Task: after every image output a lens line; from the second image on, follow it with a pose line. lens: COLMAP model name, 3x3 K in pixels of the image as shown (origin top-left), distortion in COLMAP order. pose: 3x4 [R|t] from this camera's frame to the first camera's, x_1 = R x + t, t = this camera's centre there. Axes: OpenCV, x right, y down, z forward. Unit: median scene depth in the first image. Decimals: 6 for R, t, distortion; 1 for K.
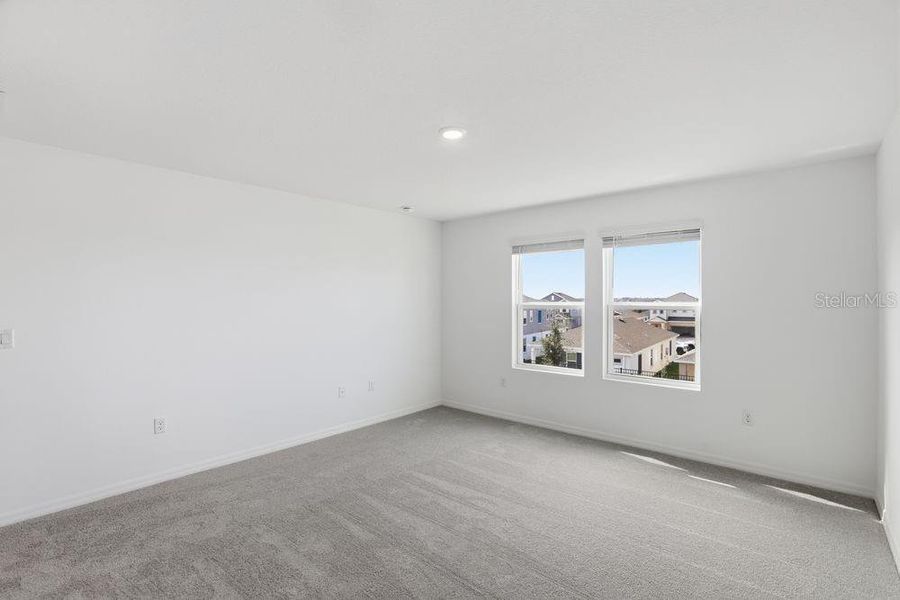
lens RADIAL K [[419.9, 0, 450.0], [0, 419.9, 300.0], [0, 0, 1]] dist [-0.050813, 0.020126]
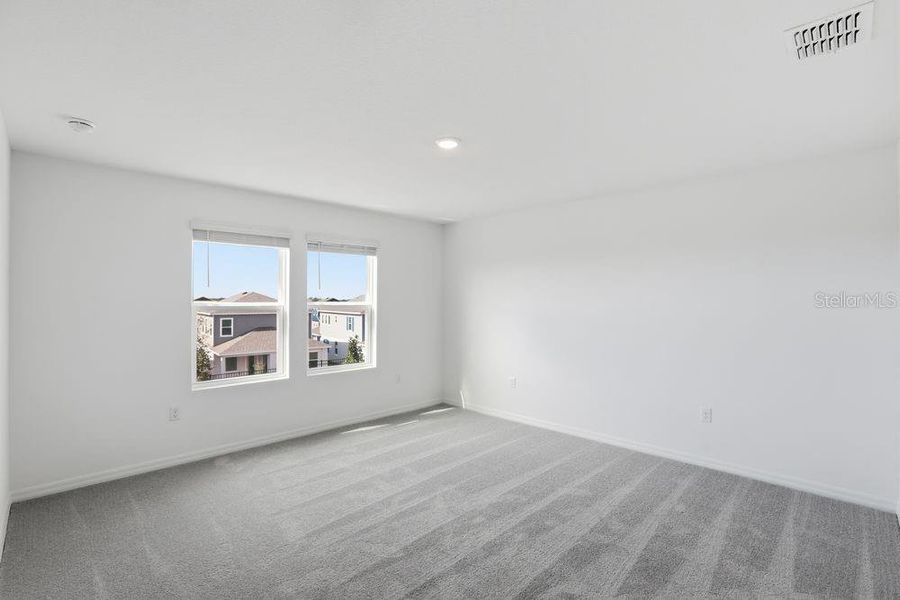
lens RADIAL K [[419.9, 0, 450.0], [0, 419.9, 300.0], [0, 0, 1]] dist [-0.050813, 0.020126]
pose [[0.062262, 0.000597, 0.998060, -0.696864], [-0.000079, 1.000000, -0.000593, 0.000200], [-0.998060, -0.000042, 0.062262, 0.614579]]
